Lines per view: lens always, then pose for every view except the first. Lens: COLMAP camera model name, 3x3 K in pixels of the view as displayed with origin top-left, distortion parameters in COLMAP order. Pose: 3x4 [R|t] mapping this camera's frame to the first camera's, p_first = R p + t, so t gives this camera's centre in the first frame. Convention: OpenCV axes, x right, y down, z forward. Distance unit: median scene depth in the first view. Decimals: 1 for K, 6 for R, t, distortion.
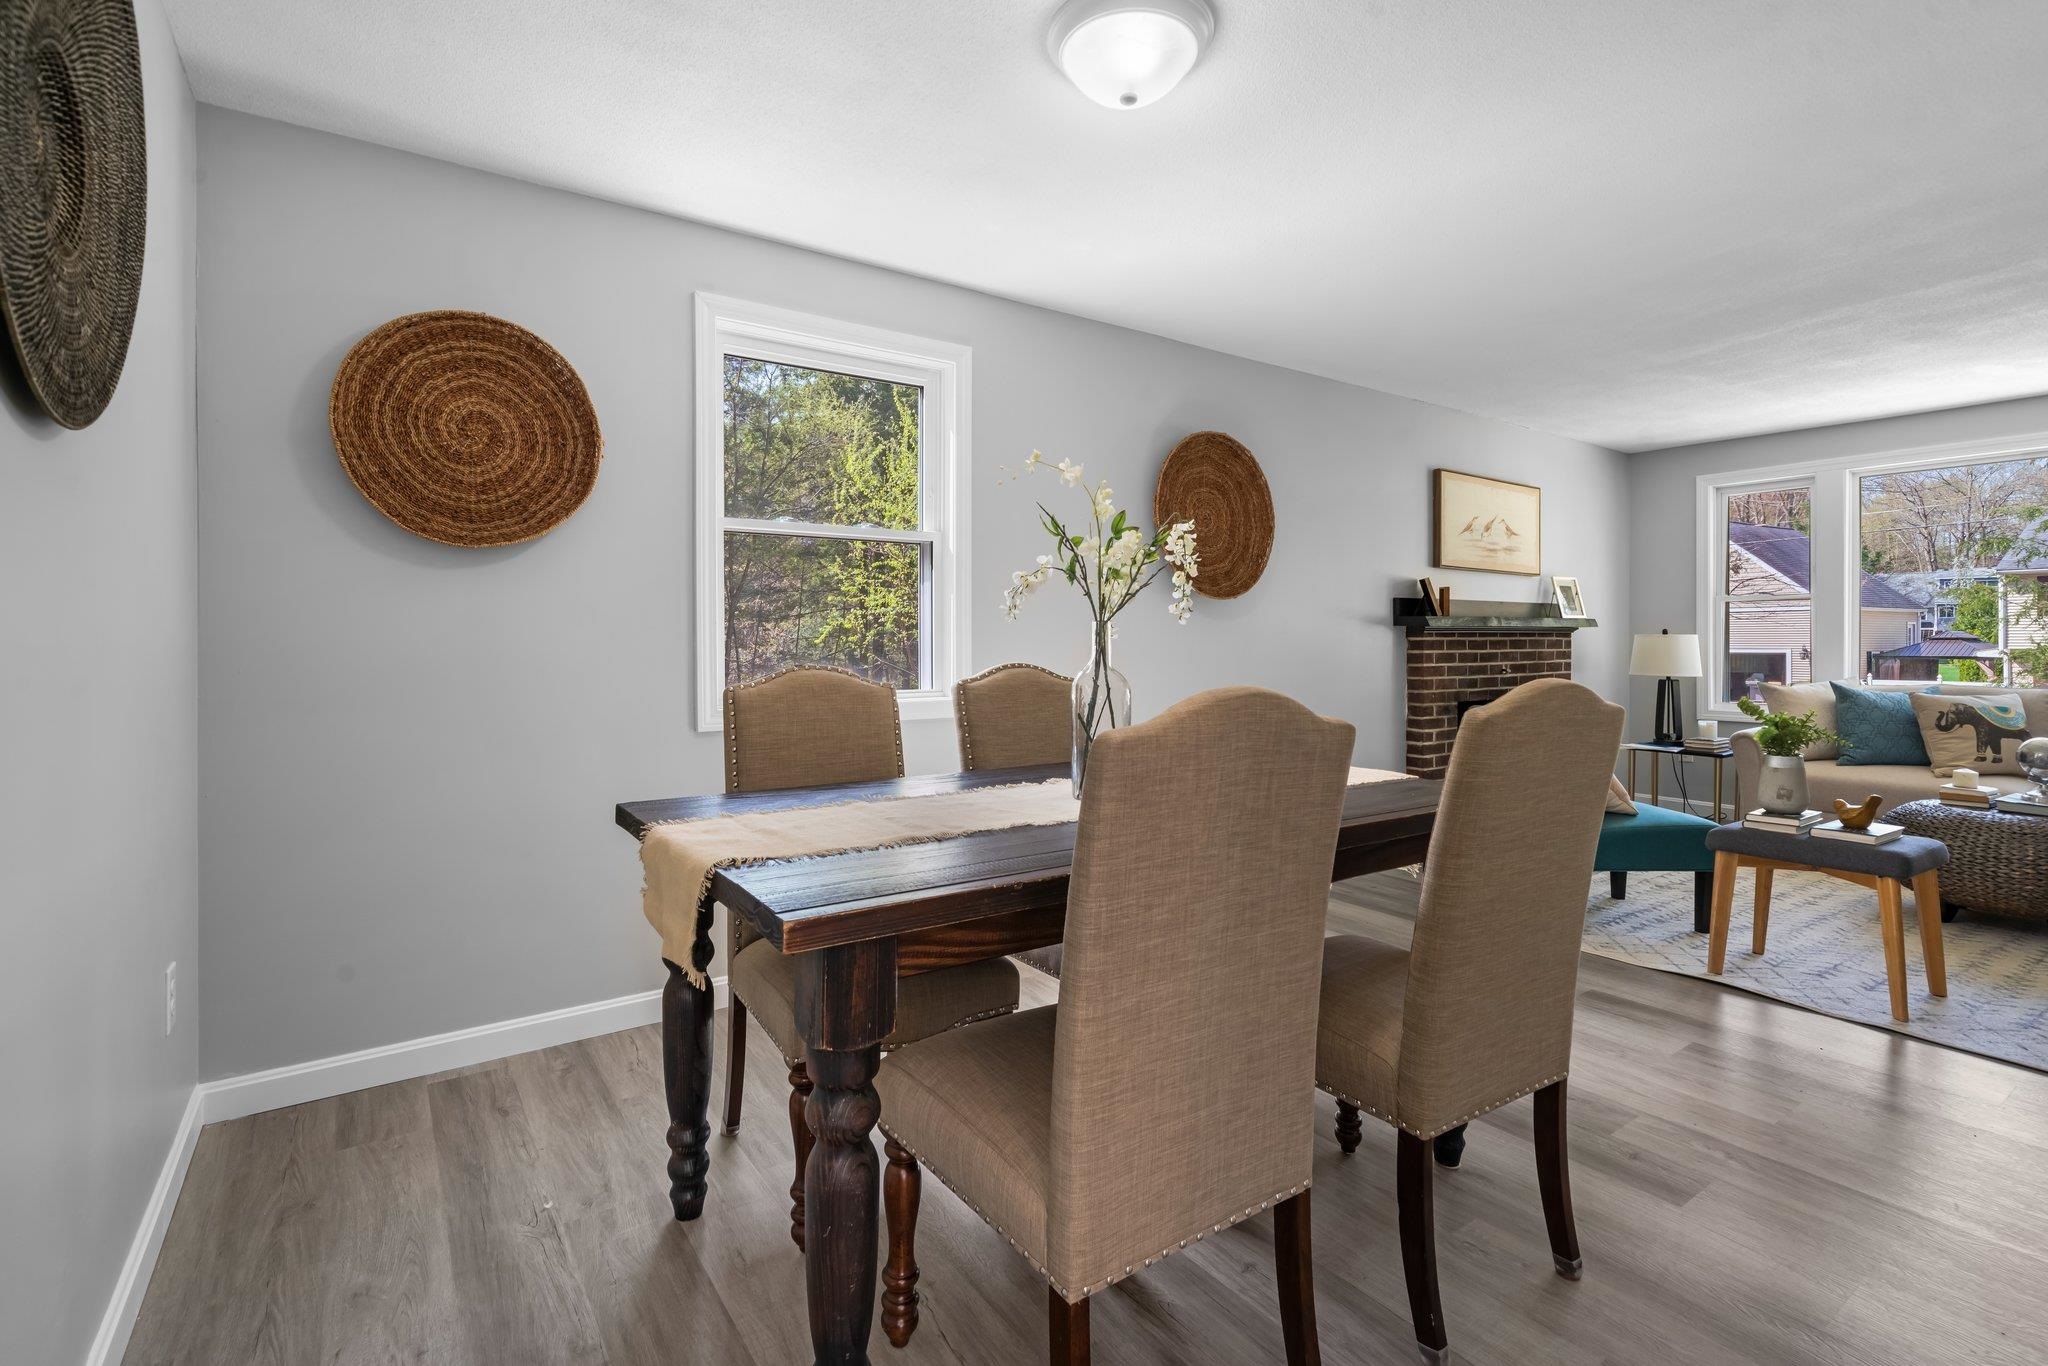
lens RADIAL K [[941.3, 0, 1022.1], [0, 941.3, 639.5], [0, 0, 1]] dist [-0.000347, -0.000065]
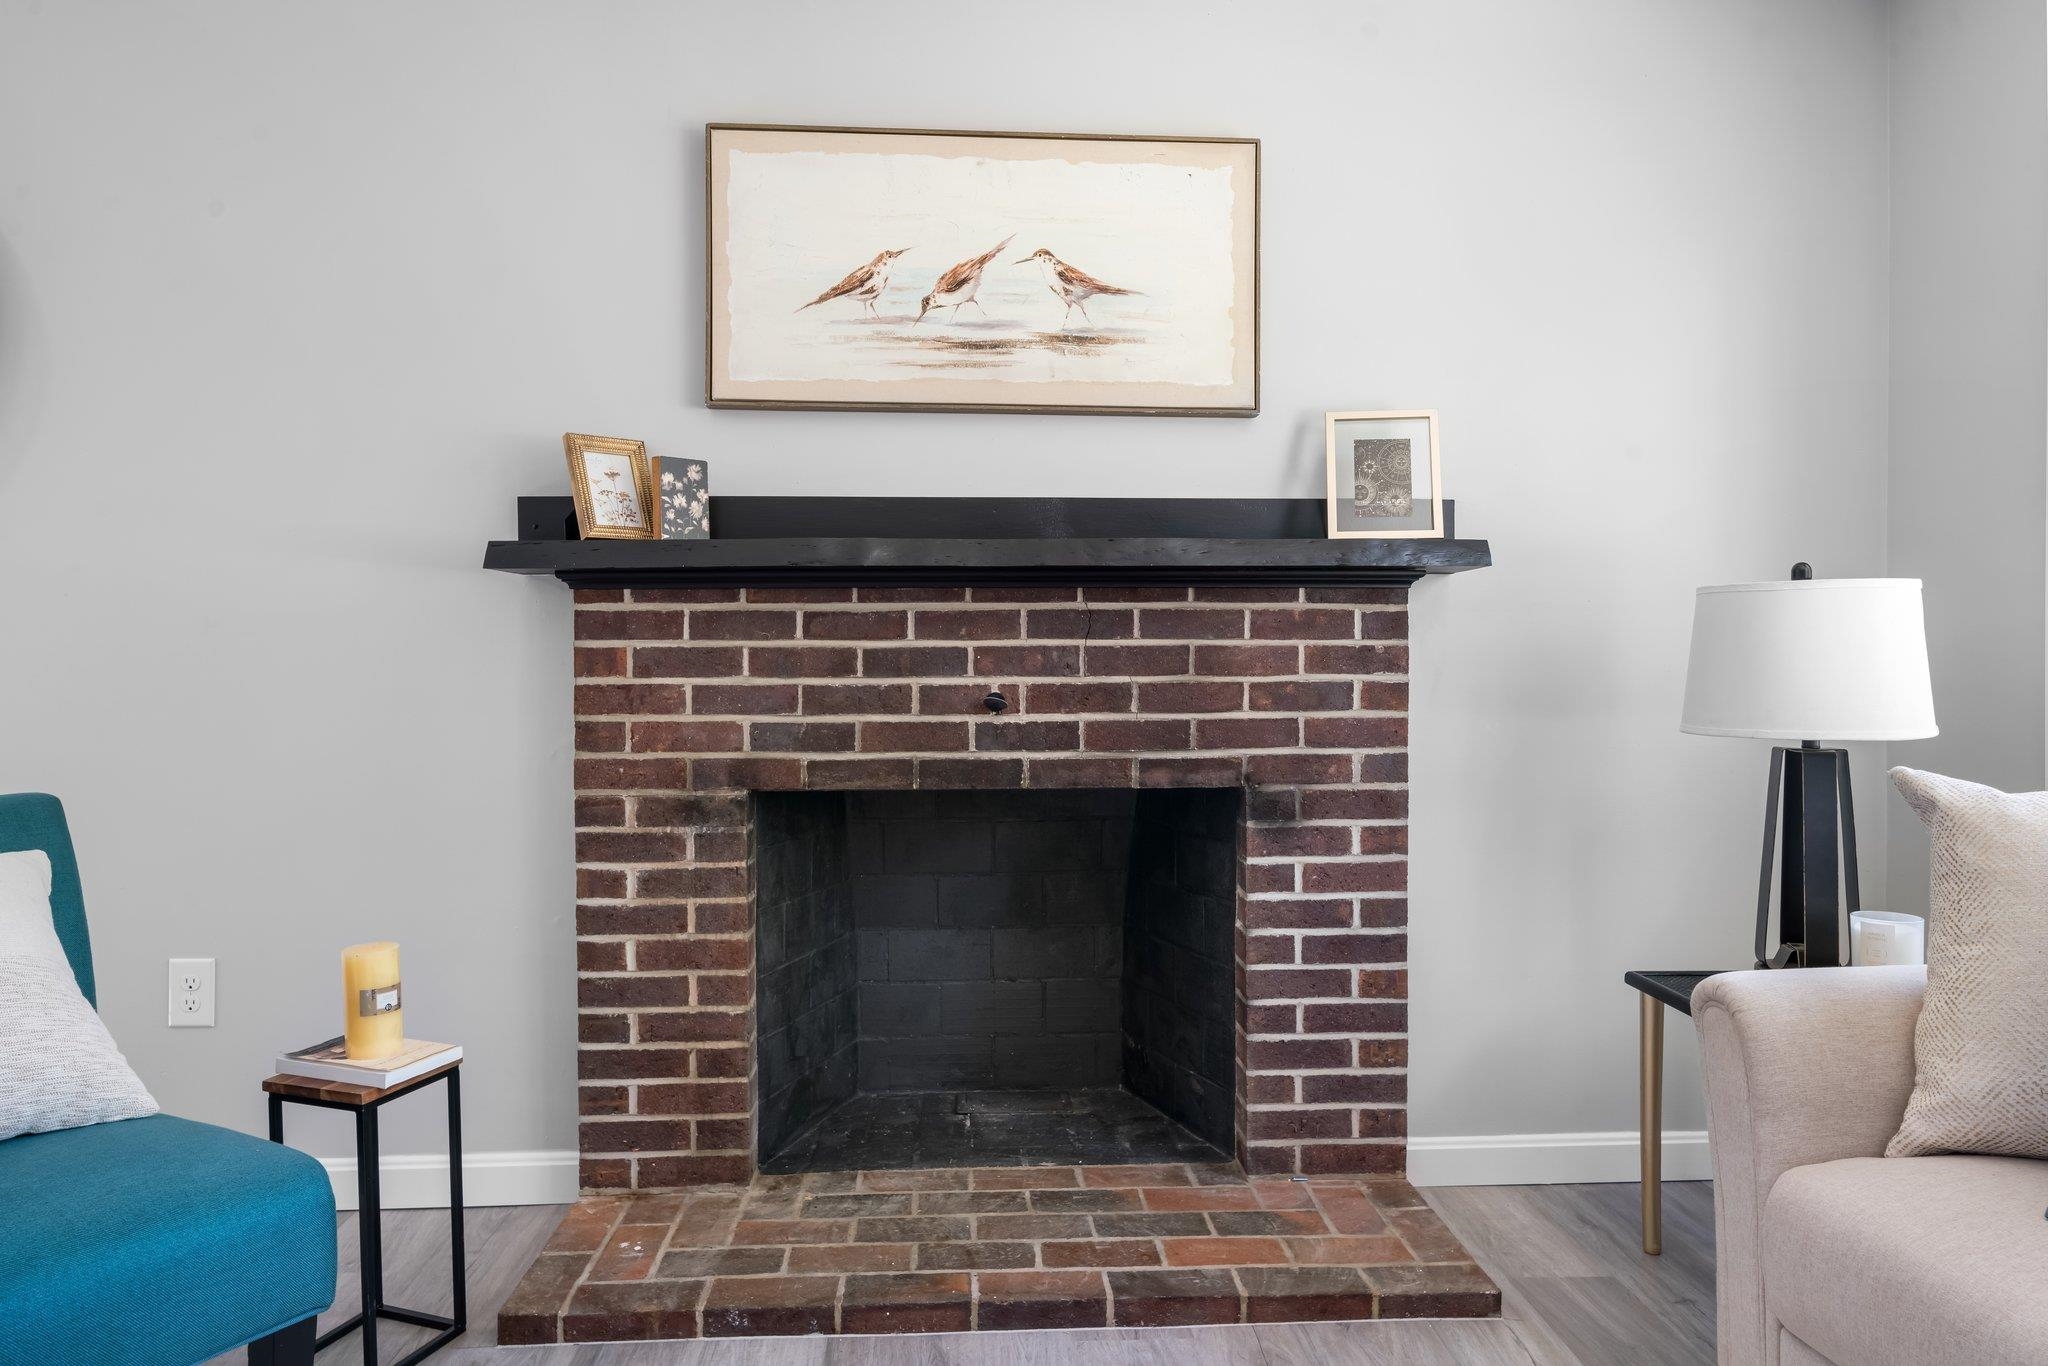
lens RADIAL K [[1167.8, 0, 1024.0], [0, 1167.8, 683.0], [0, 0, 1]] dist [0.020902, 0.000303]
pose [[0.847805, 0.004177, -0.530292, 0.774694], [0.001675, 0.999943, 0.010555, 0.022671], [0.530306, -0.009837, 0.847749, 0.687627]]
